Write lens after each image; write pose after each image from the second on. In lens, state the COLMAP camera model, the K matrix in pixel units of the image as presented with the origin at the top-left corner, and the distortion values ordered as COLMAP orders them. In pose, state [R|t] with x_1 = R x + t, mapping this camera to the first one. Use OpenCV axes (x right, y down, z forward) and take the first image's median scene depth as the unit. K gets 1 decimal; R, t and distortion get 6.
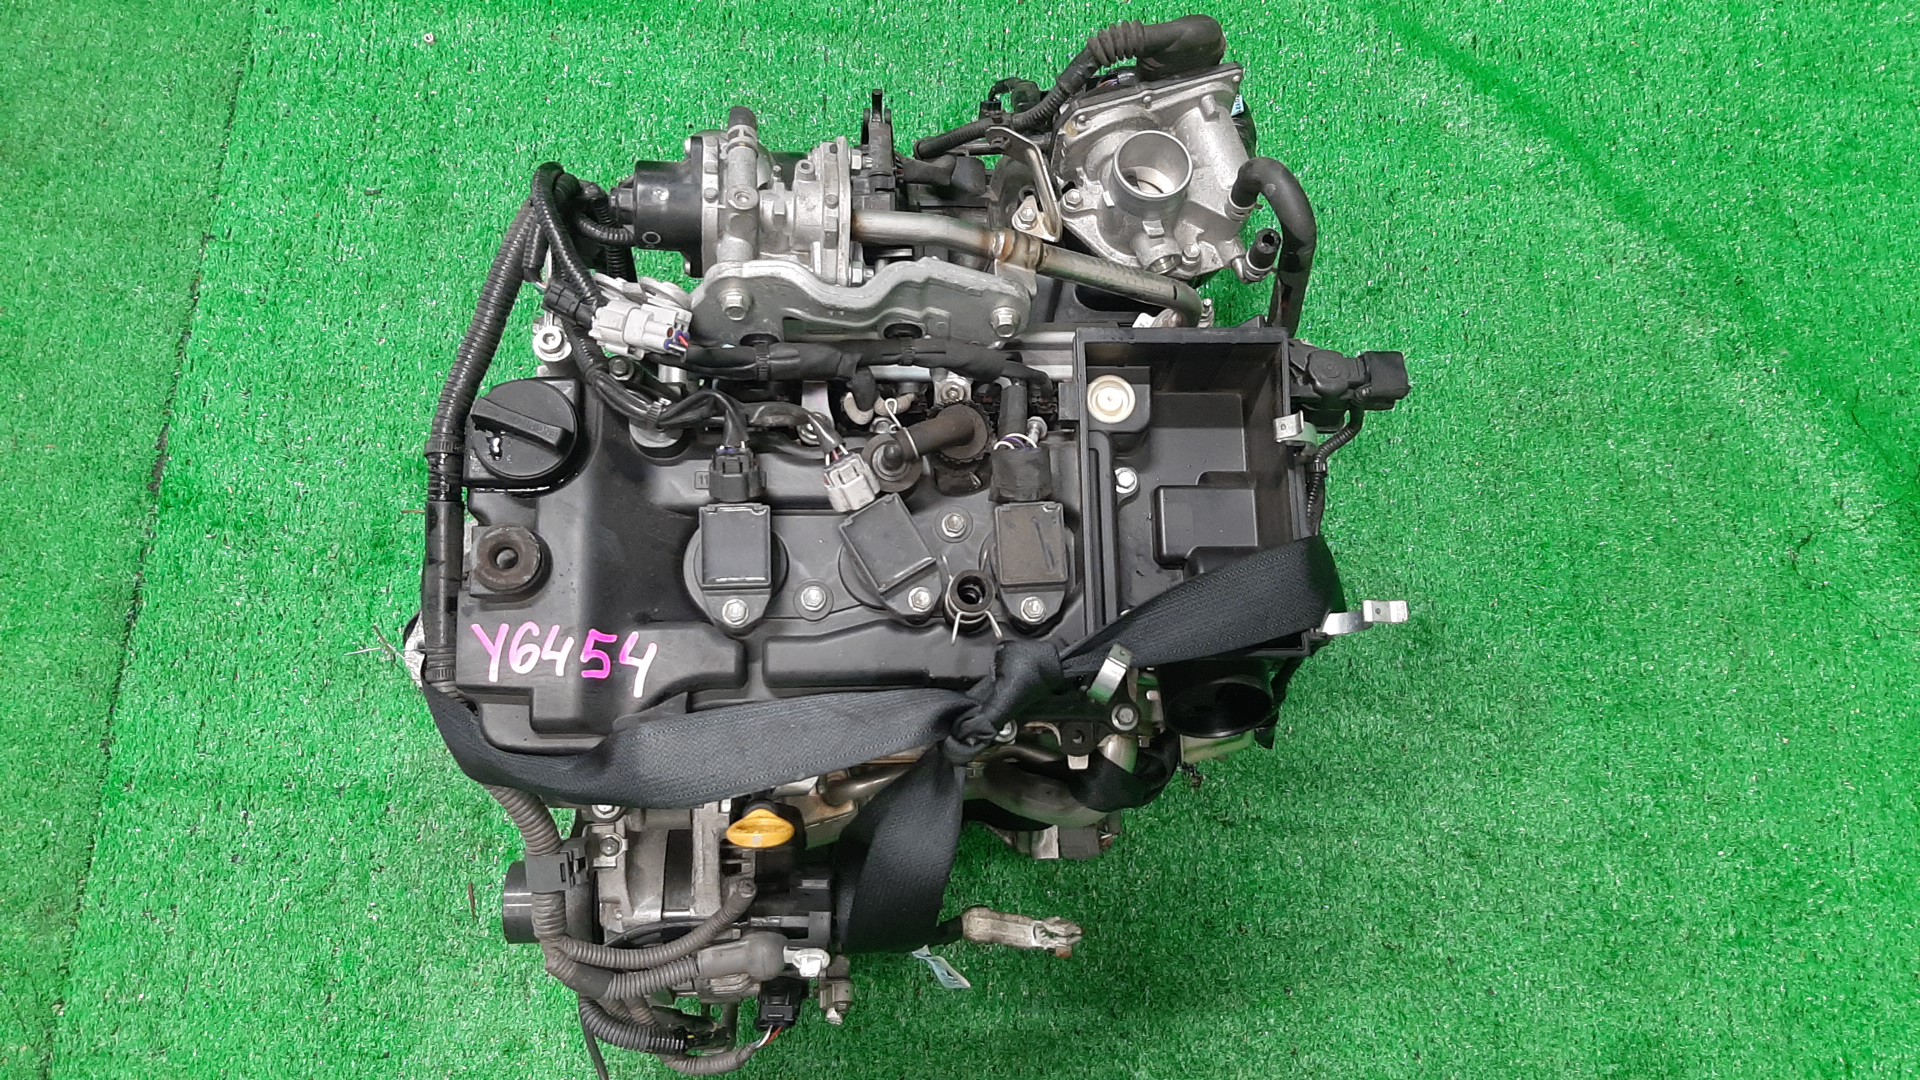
lens RADIAL K [[1411.0, 0, 960.0], [0, 1411.0, 540.0], [0, 0, 1]] dist [0.081807, -0.142912]
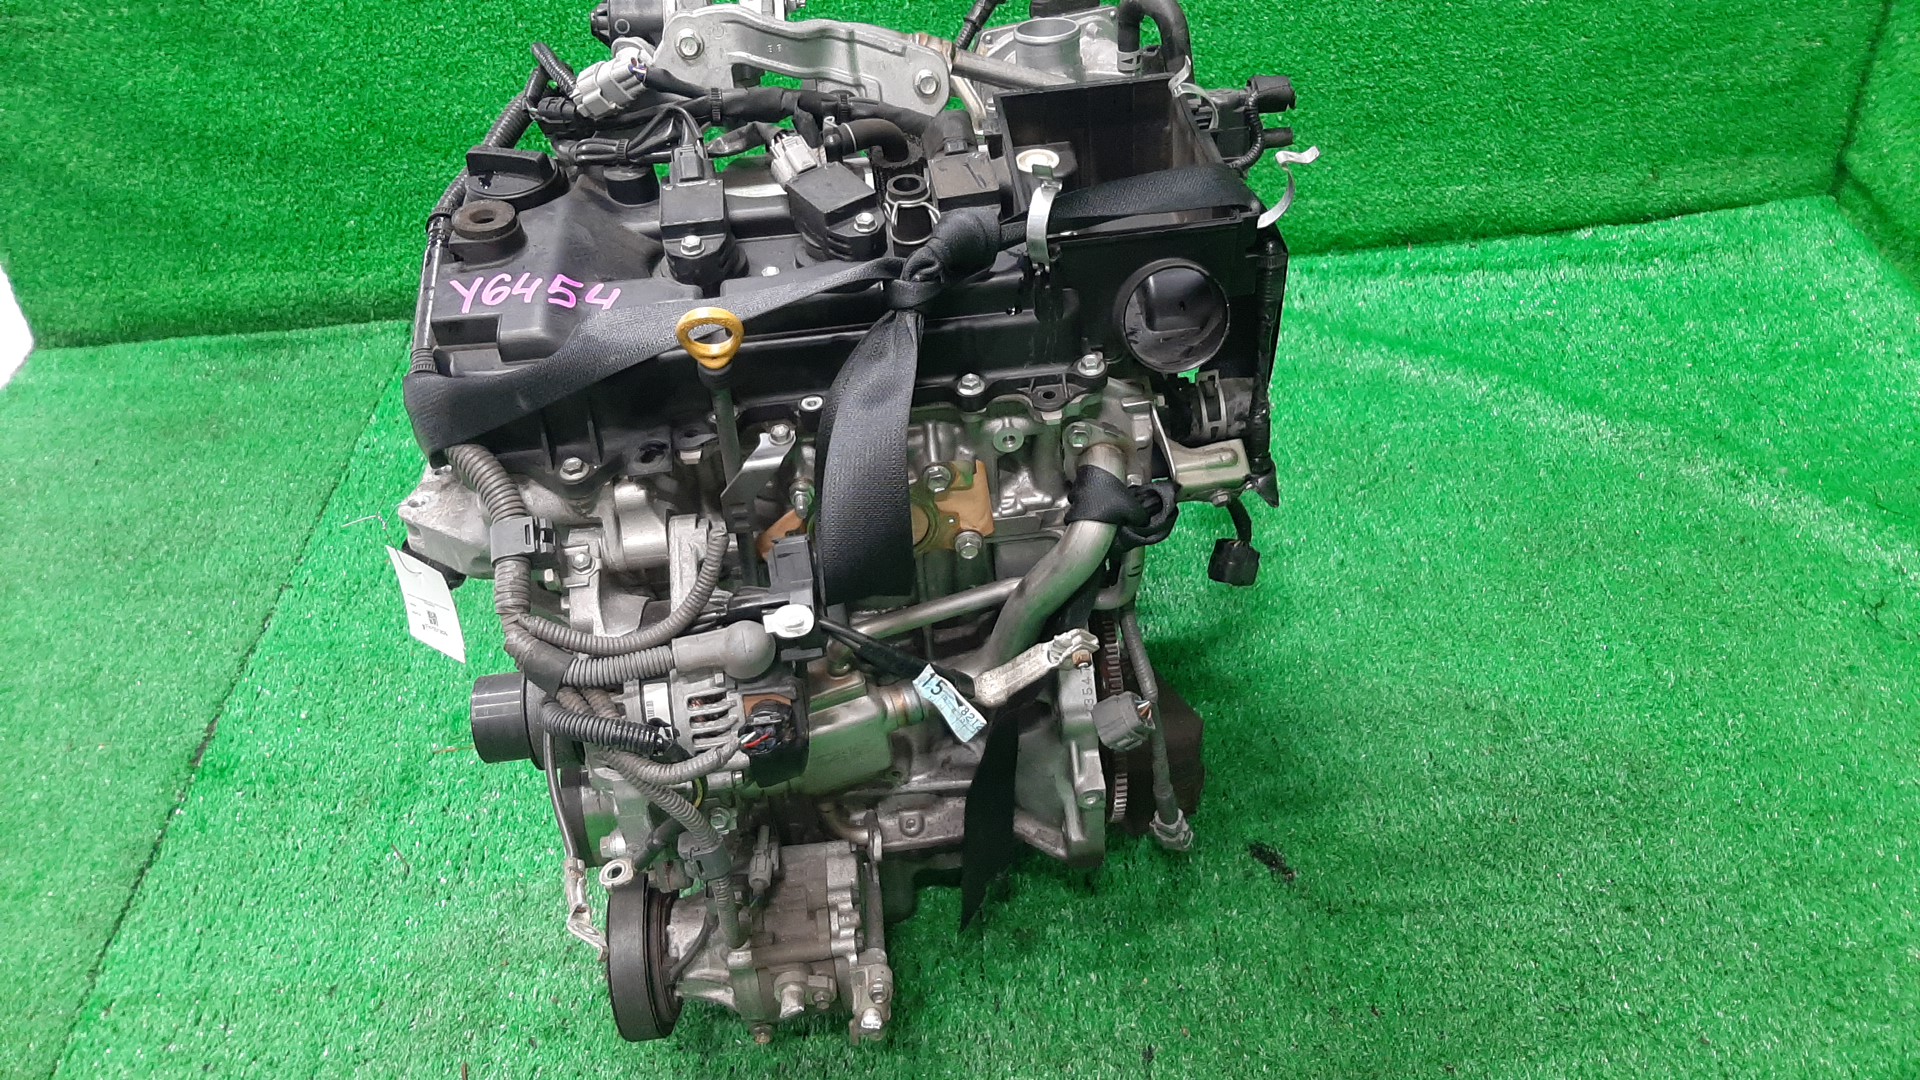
lens RADIAL K [[1411.0, 0, 960.0], [0, 1411.0, 540.0], [0, 0, 1]] dist [0.081807, -0.142912]
pose [[0.989076, -0.144943, -0.026846, 0.021243], [0.106871, 0.830523, -0.546635, 0.477856], [0.101527, 0.537794, 0.836941, 0.137573]]
